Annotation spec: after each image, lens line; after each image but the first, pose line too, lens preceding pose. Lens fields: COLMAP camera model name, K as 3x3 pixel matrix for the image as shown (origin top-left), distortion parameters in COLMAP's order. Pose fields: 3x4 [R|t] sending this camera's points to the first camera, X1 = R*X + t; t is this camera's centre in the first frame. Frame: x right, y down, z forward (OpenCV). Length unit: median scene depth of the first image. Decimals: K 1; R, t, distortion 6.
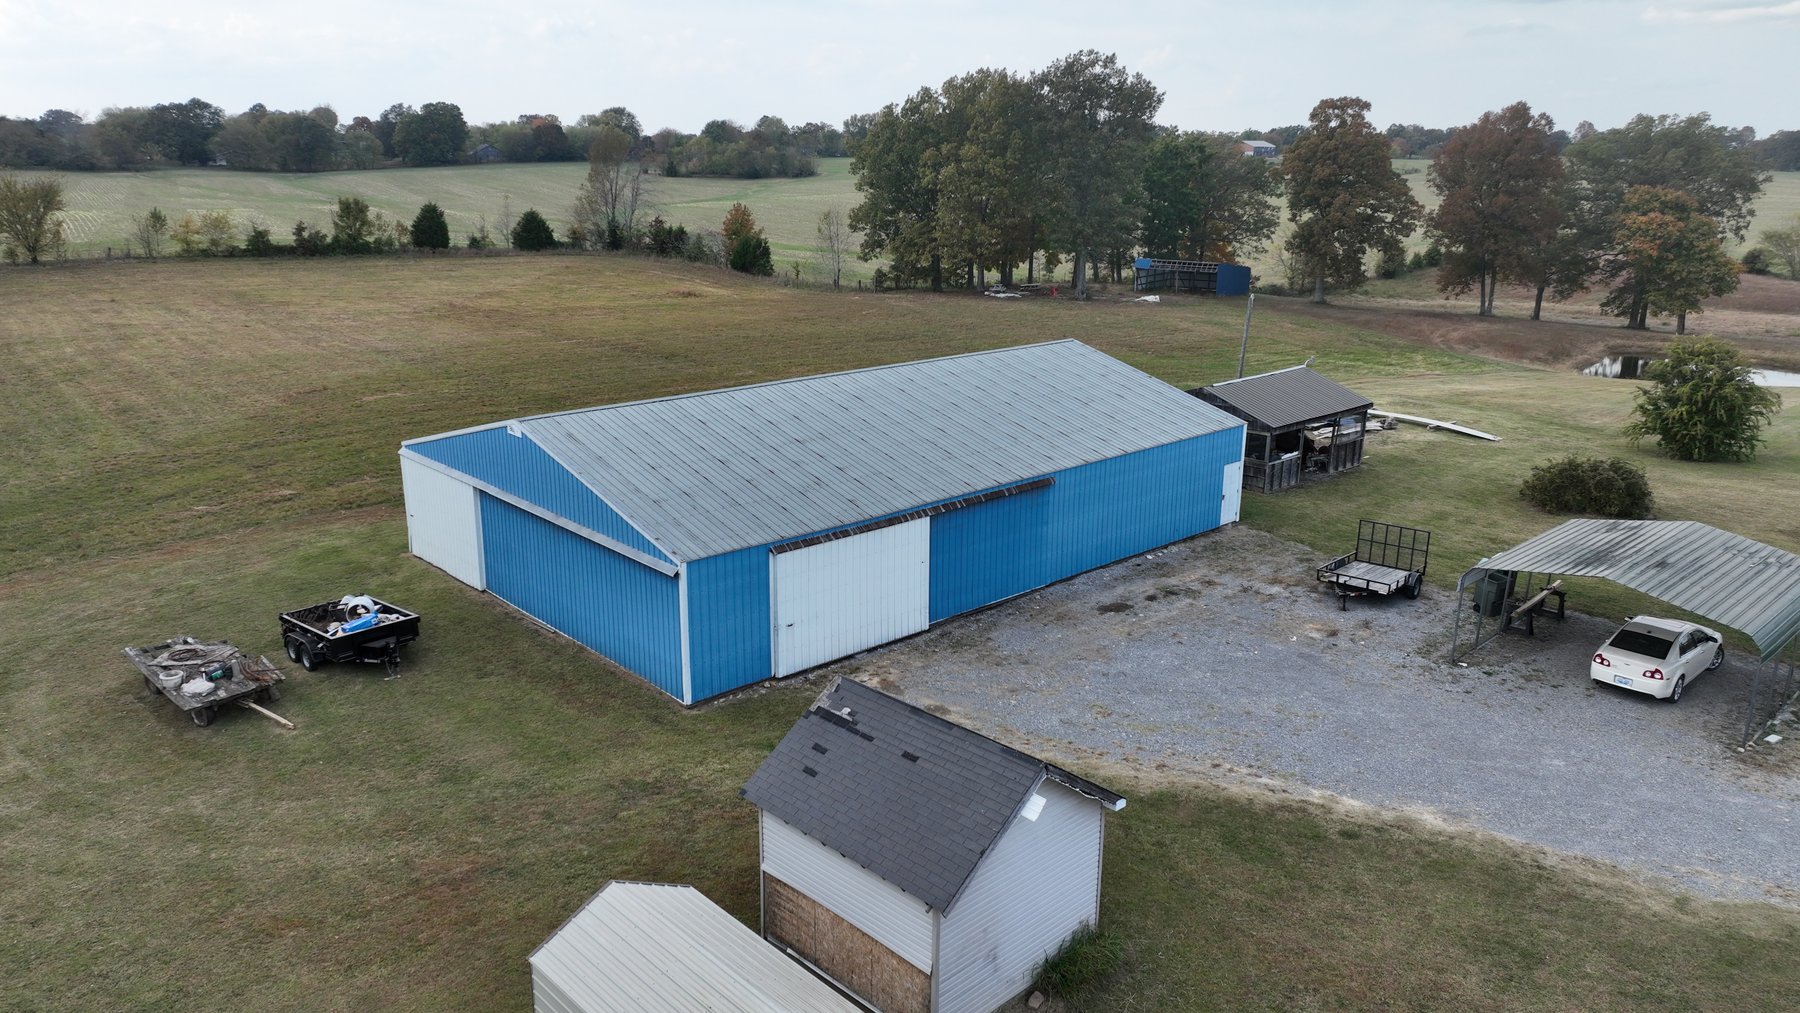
lens RADIAL K [[1260.3, 0, 889.4], [0, 1260.3, 503.9], [0, 0, 1]] dist [0.011612, -0.001001]
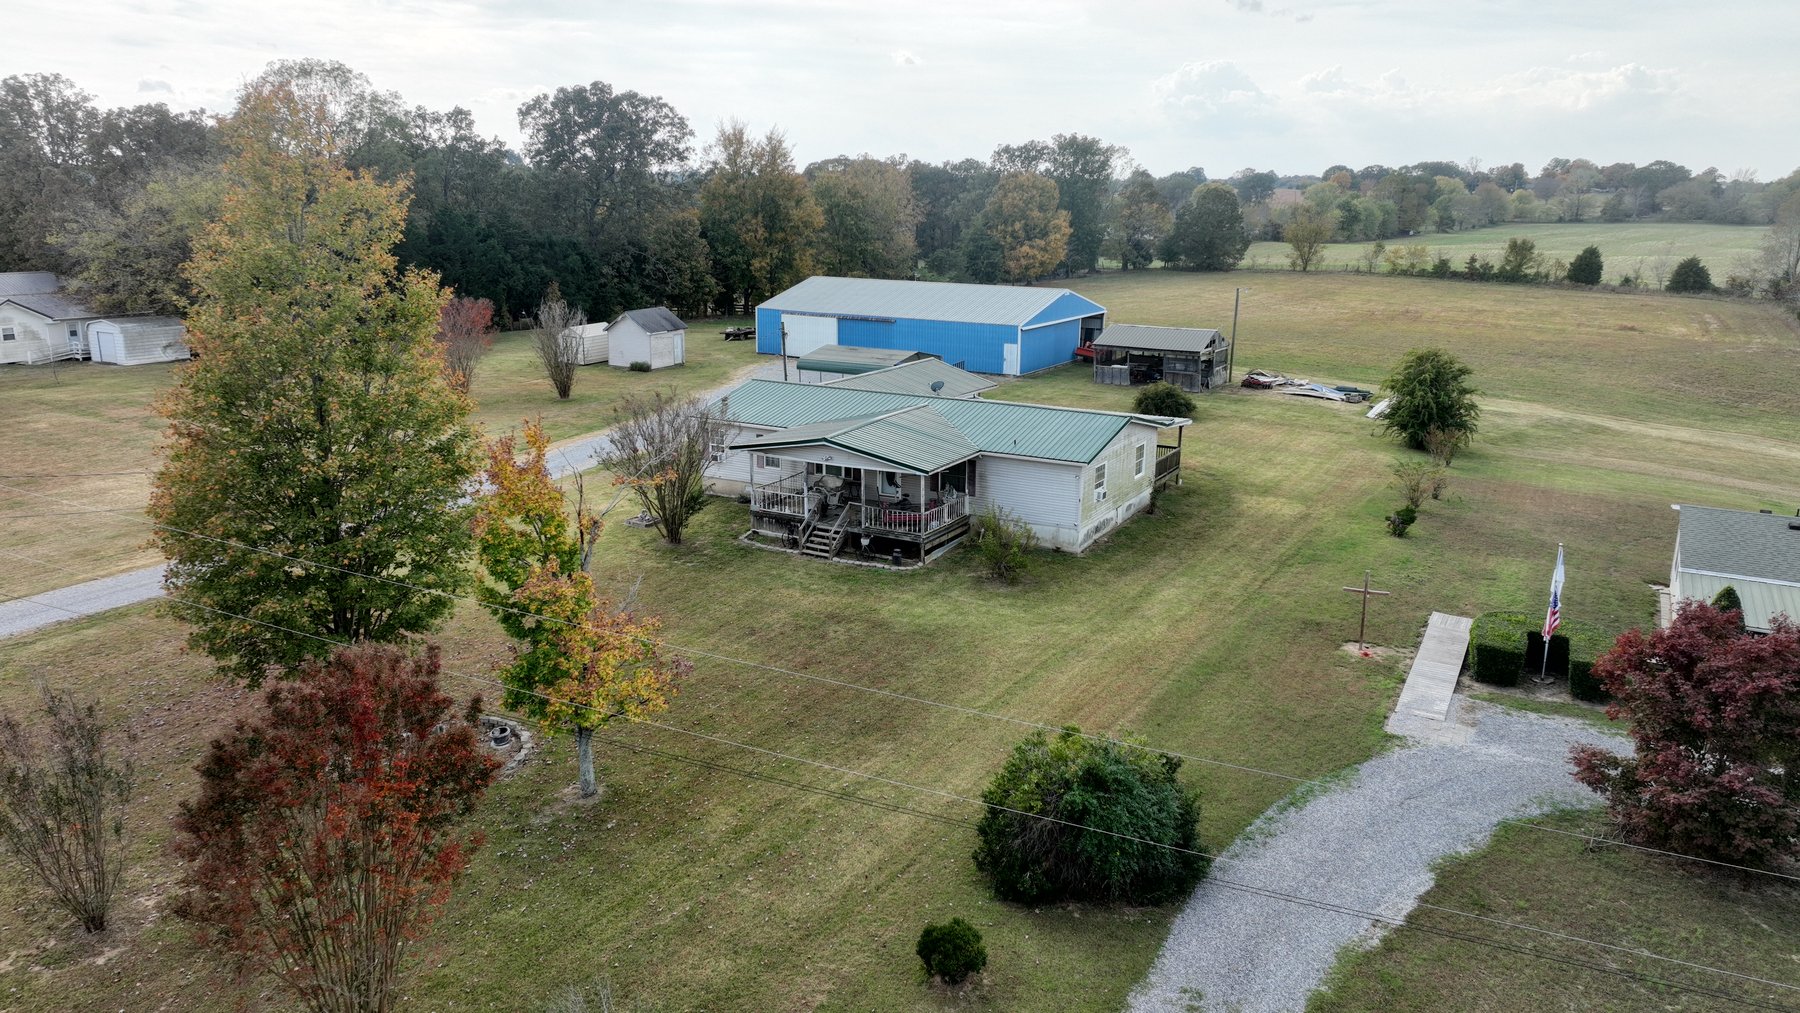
lens RADIAL K [[1260.3, 0, 899.9], [0, 1260.3, 501.3], [0, 0, 1]] dist [0.011612, -0.001001]
pose [[0.282188, 0.225469, -0.932488, 0.643007], [-0.266642, 0.952126, 0.149526, -0.013824], [0.921560, 0.206445, 0.328798, 0.059445]]
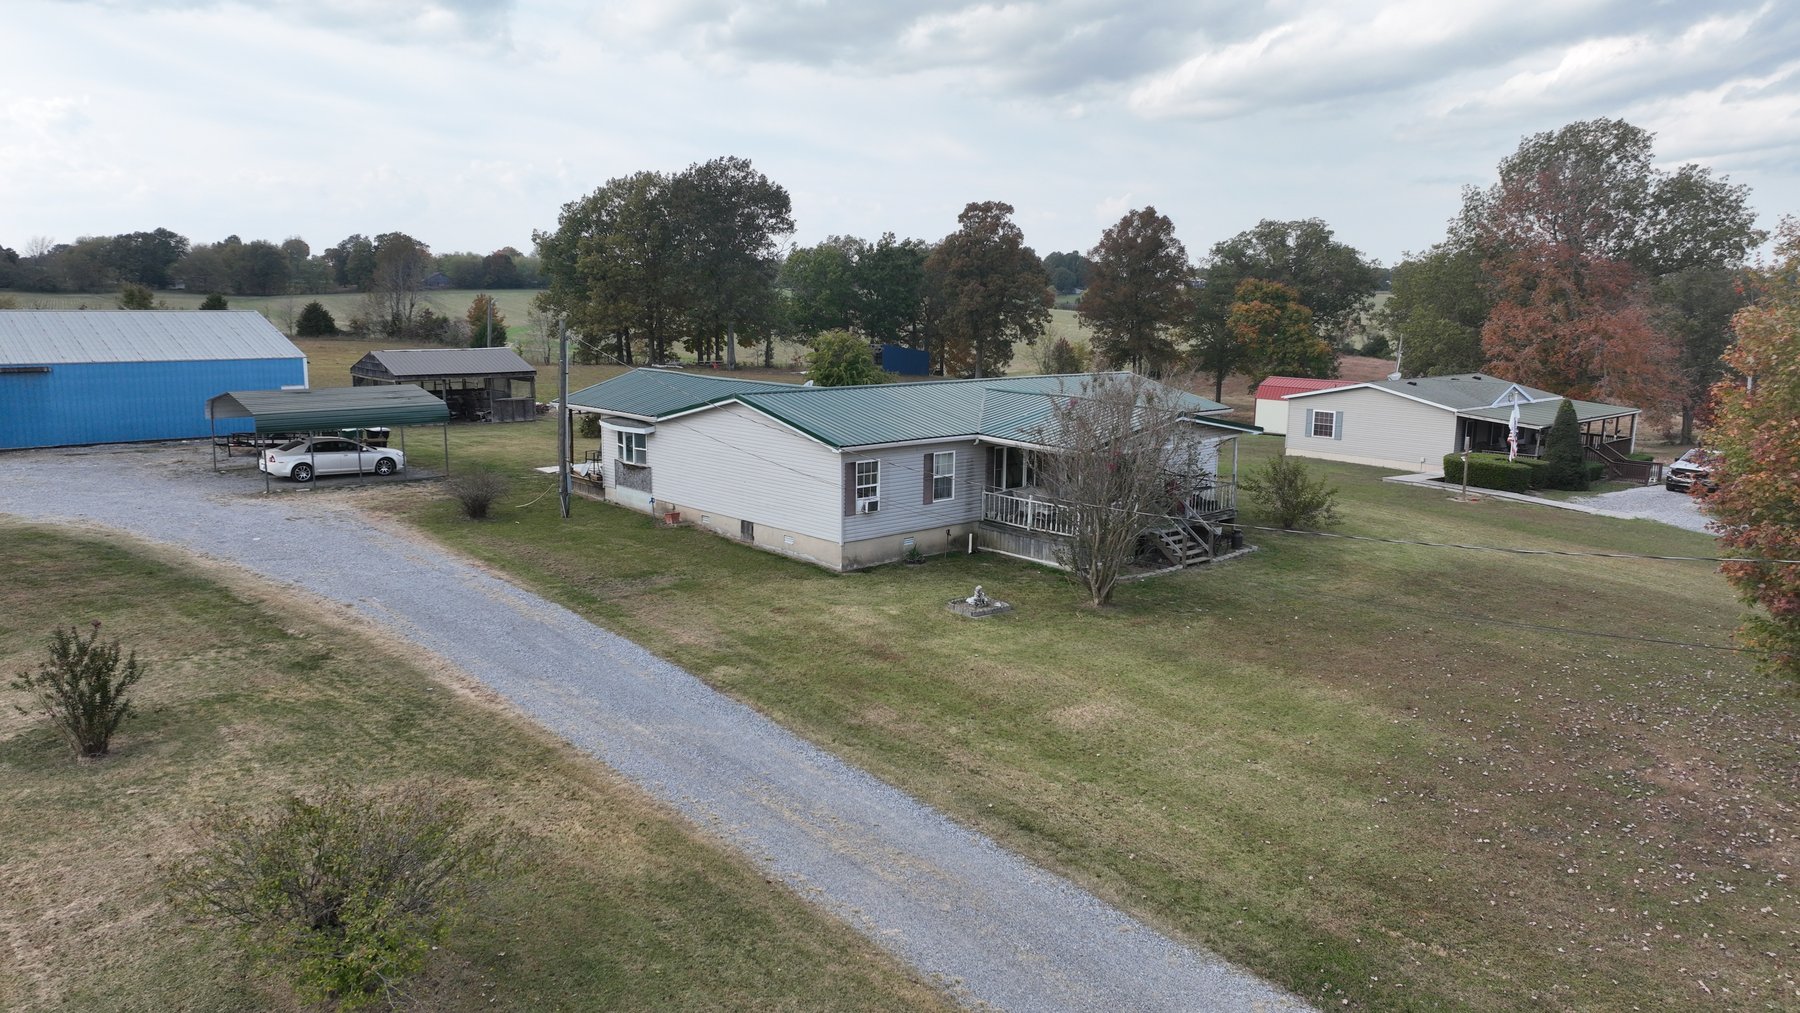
lens RADIAL K [[1260.3, 0, 898.3], [0, 1260.3, 508.8], [0, 0, 1]] dist [0.011612, -0.001001]
pose [[0.999909, 0.006125, -0.011997, 0.273086], [-0.007342, 0.994526, -0.104227, 0.069427], [0.011293, 0.104306, 0.994481, -0.101024]]
